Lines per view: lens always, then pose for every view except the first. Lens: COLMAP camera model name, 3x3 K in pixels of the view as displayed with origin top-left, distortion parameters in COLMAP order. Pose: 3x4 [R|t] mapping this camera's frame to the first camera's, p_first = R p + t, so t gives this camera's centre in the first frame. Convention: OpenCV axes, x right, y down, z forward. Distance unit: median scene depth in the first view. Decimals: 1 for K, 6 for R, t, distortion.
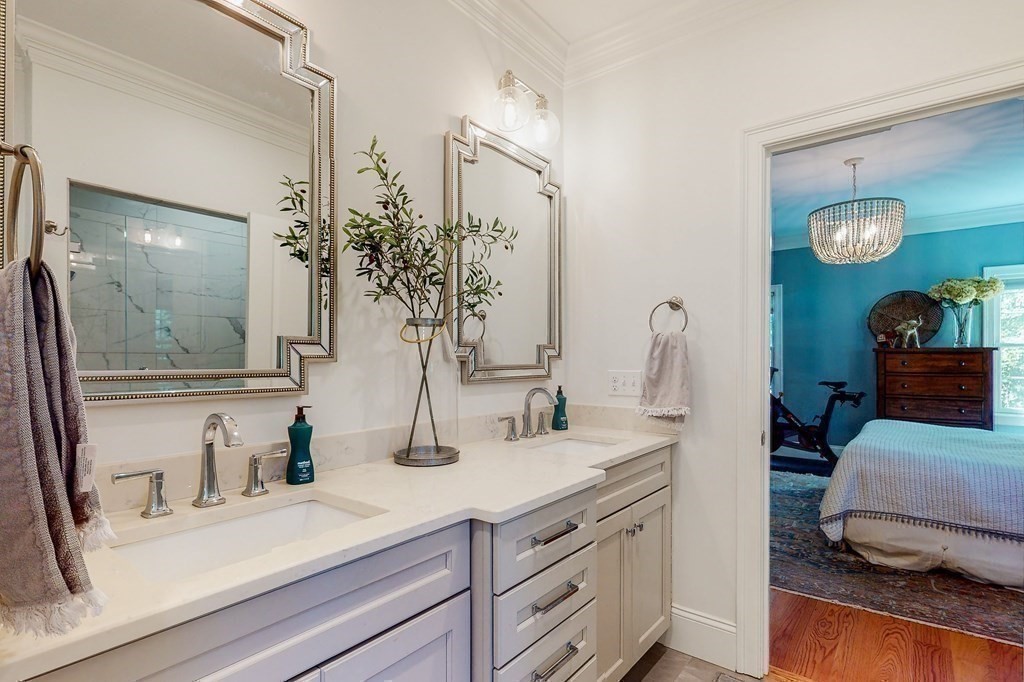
lens RADIAL K [[534.3, 0, 511.8], [0, 534.3, 348.7], [0, 0, 1]] dist [-0.001883, -0.000365]
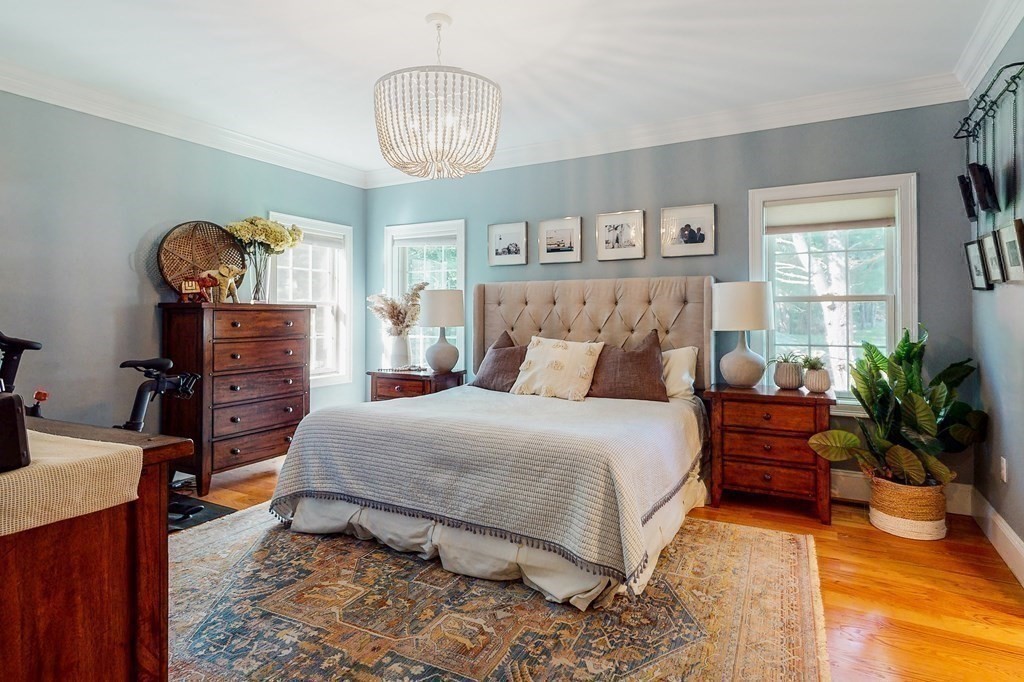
lens RADIAL K [[534.3, 0, 528.9], [0, 534.3, 305.8], [0, 0, 1]] dist [-0.001883, -0.000365]
pose [[-0.150254, 0.019259, 0.988460, -0.020319], [-0.012572, 0.999692, -0.021389, 0.012688], [-0.988567, -0.015641, -0.149966, 0.735193]]
